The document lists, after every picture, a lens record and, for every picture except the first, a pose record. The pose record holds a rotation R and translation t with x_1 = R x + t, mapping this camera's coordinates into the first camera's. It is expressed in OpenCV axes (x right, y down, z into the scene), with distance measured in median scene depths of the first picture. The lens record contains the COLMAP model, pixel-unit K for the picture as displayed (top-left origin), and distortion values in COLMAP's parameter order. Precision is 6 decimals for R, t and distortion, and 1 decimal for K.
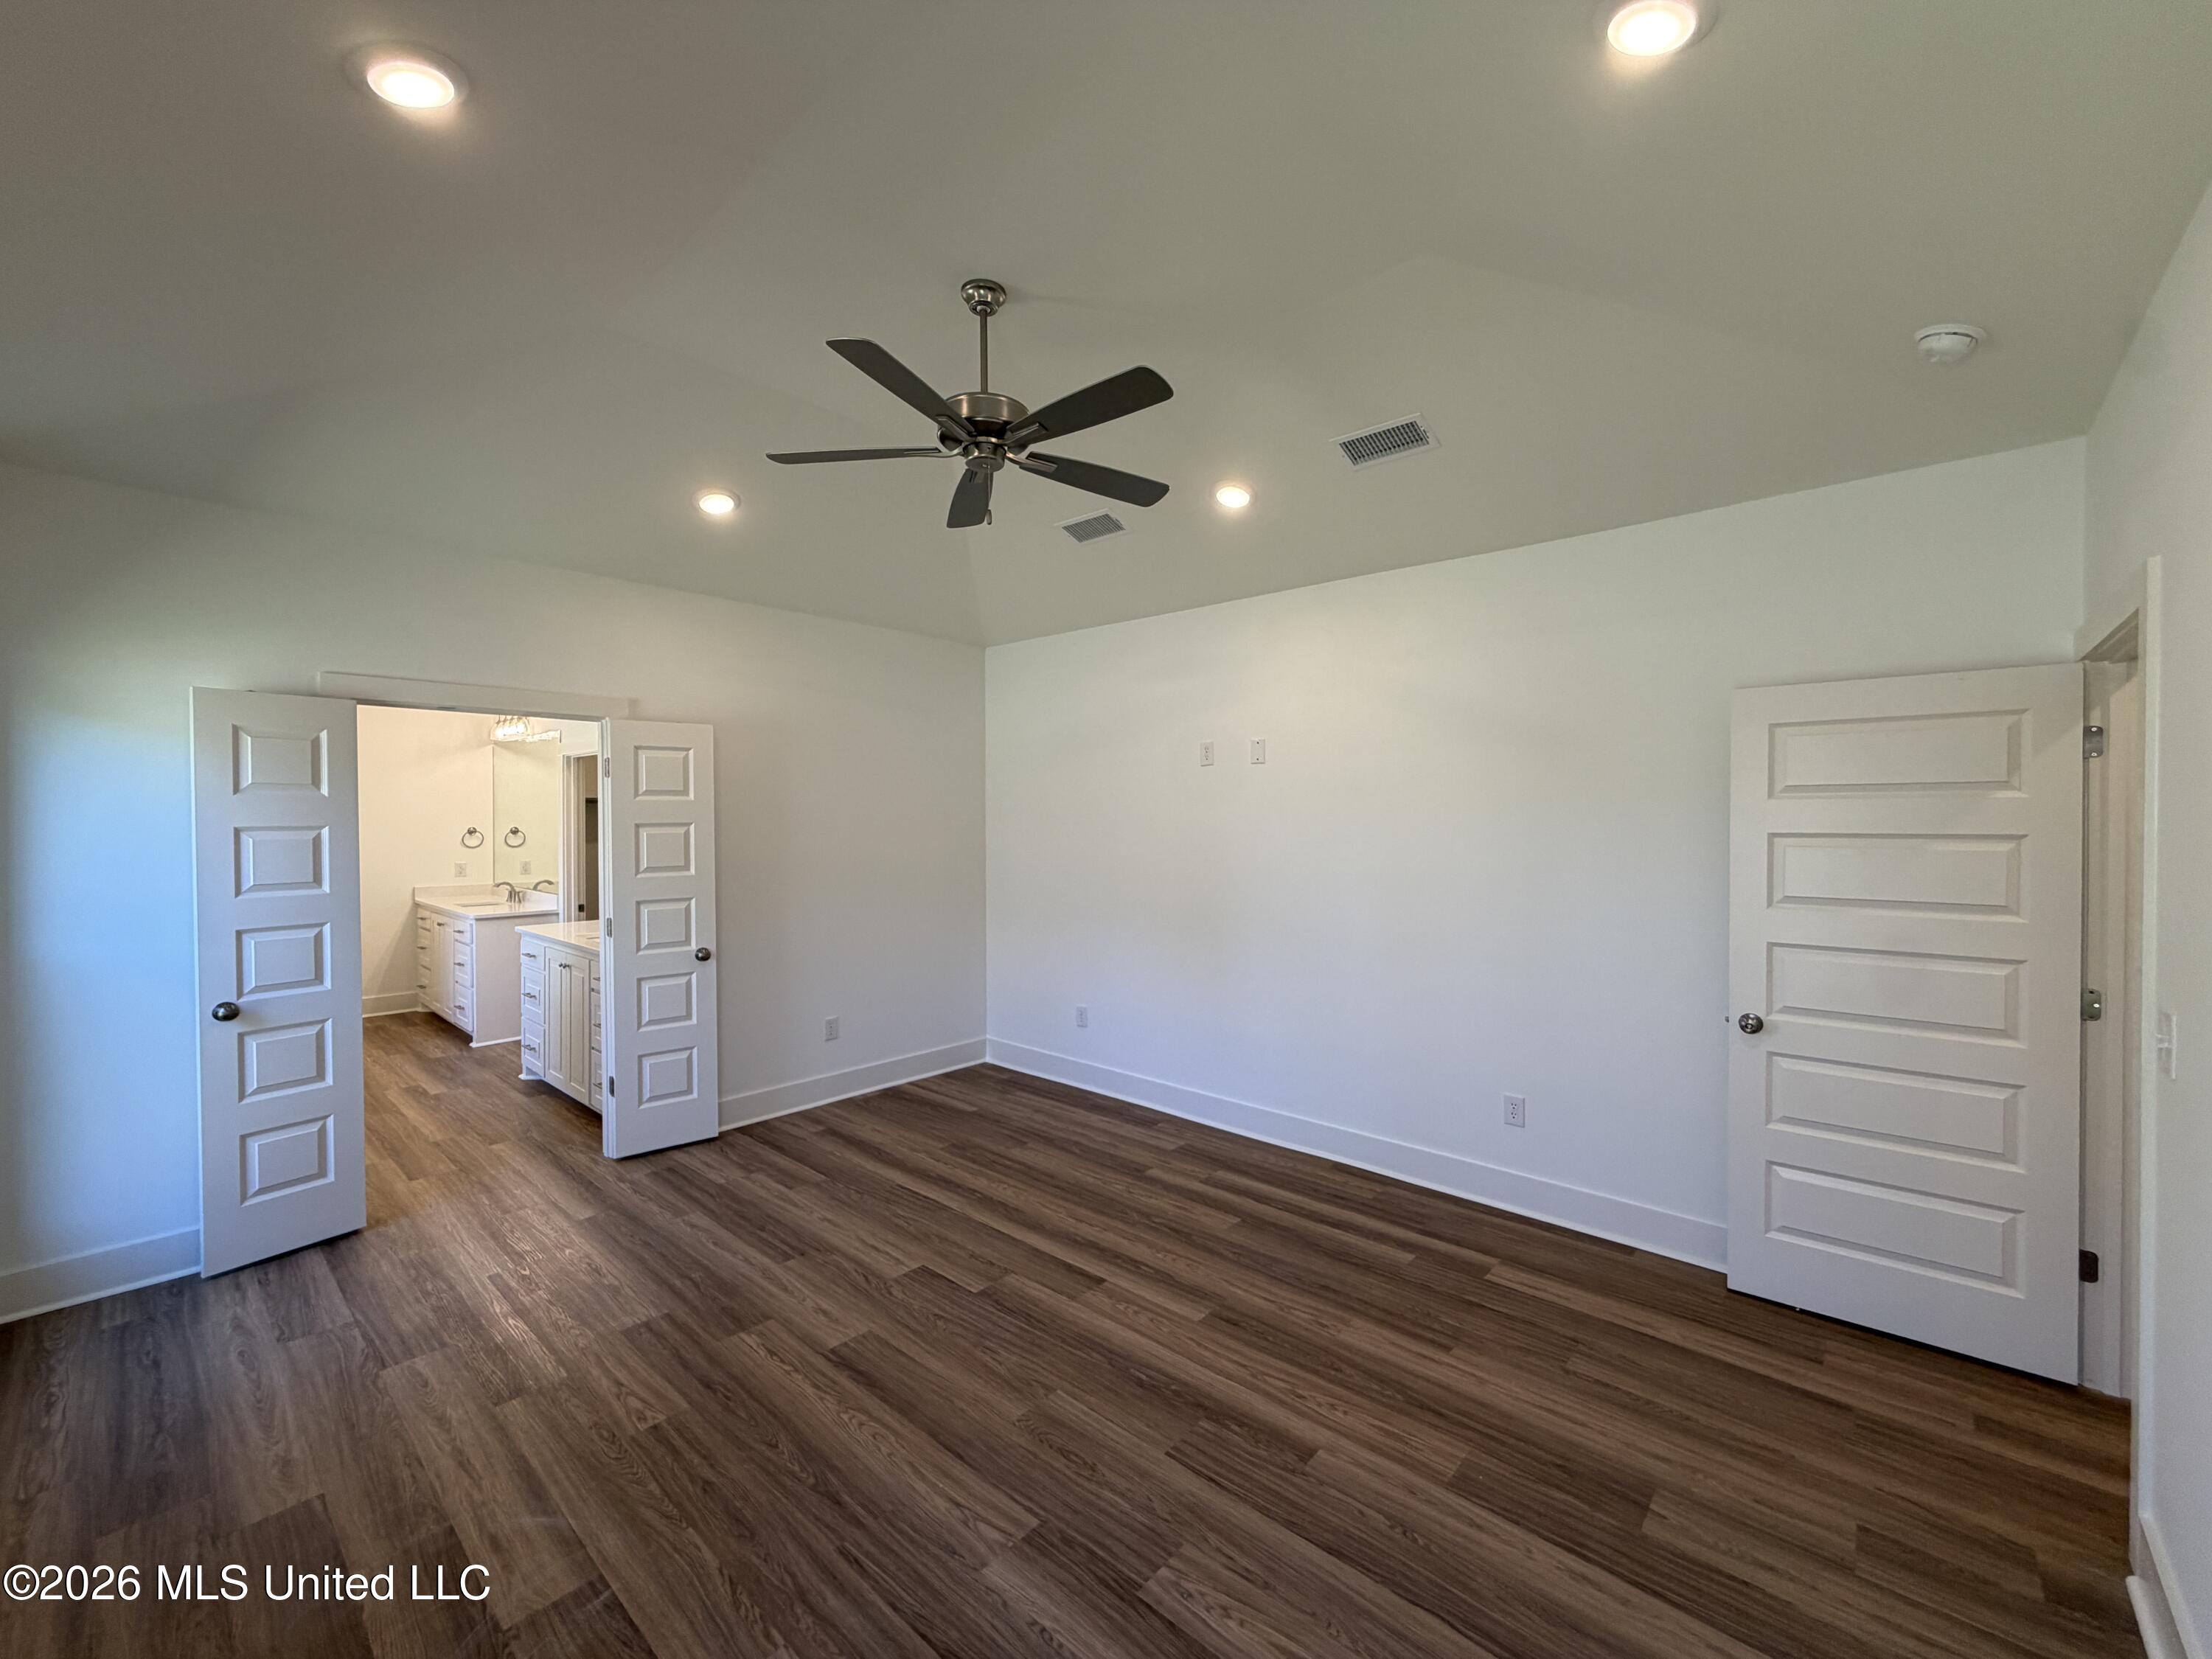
lens RADIAL K [[888.6, 0, 1096.6], [0, 888.6, 826.8], [0, 0, 1]] dist [0.001077, 0.000259]
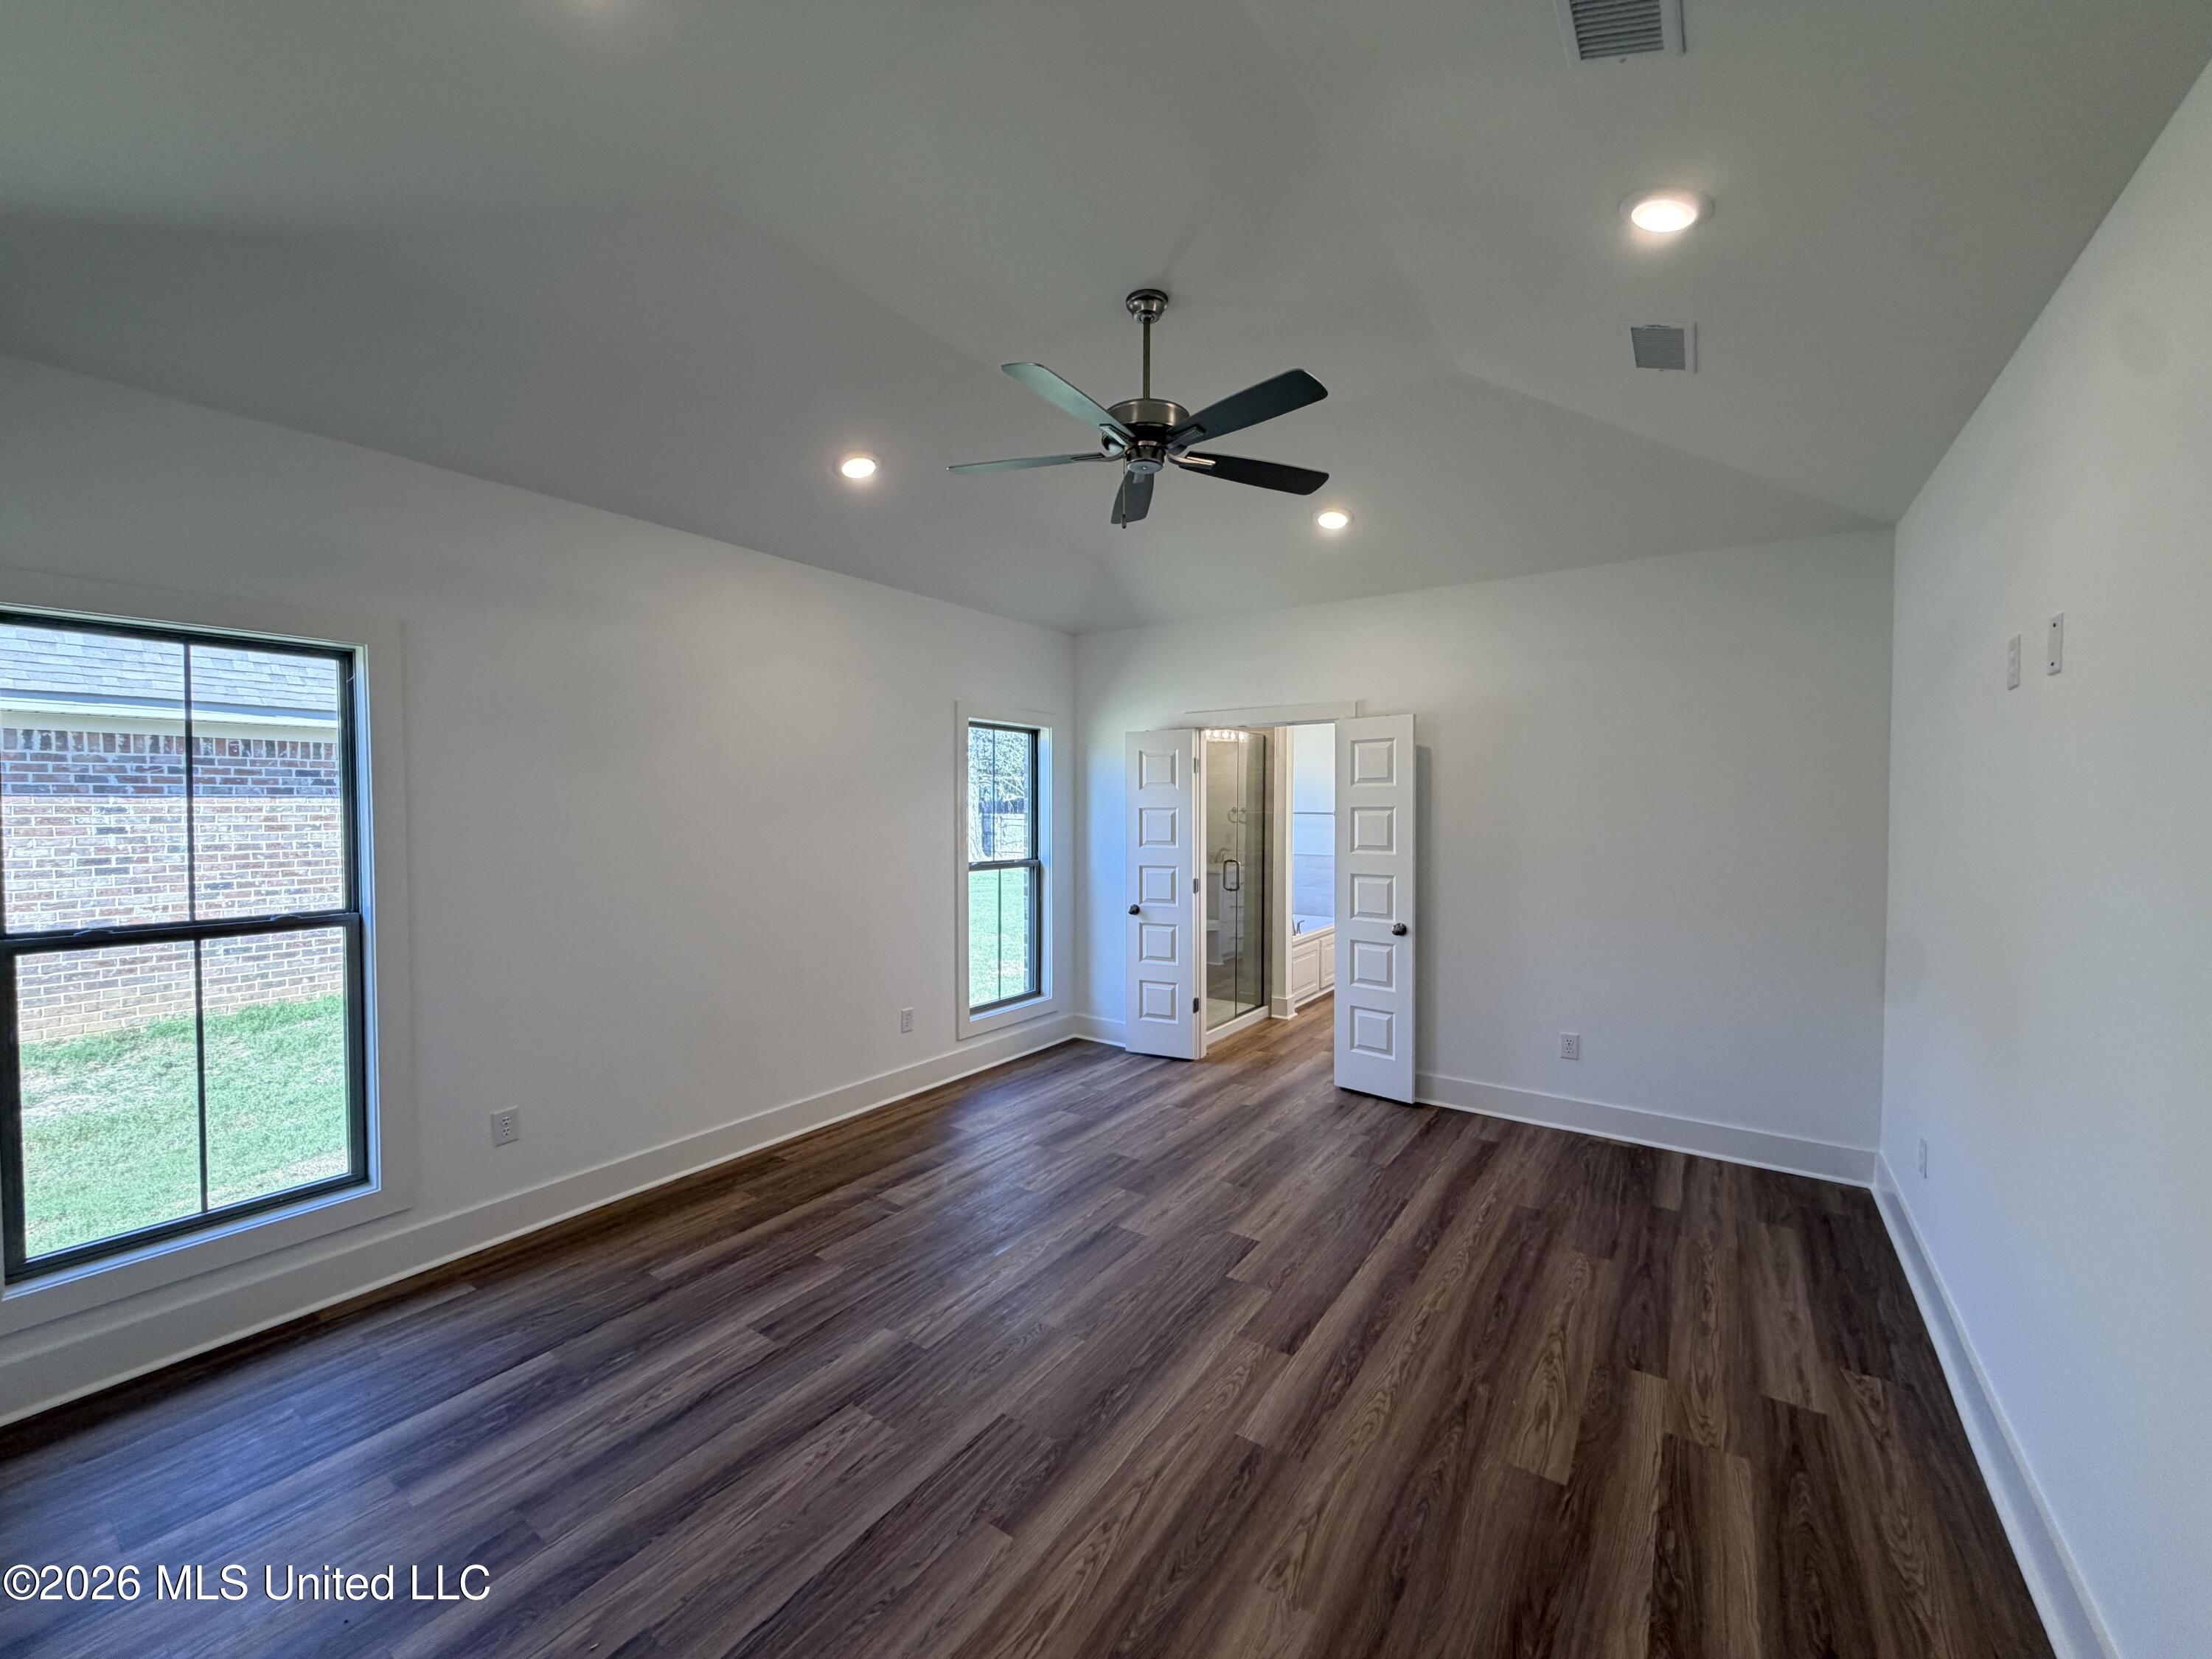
lens RADIAL K [[888.6, 0, 1111.5], [0, 888.6, 821.5], [0, 0, 1]] dist [0.001077, 0.000259]
pose [[0.125983, 0.020353, -0.991824, 0.758997], [-0.010656, 0.999760, 0.019162, -0.005737], [0.991975, 0.008155, 0.126169, 0.675846]]
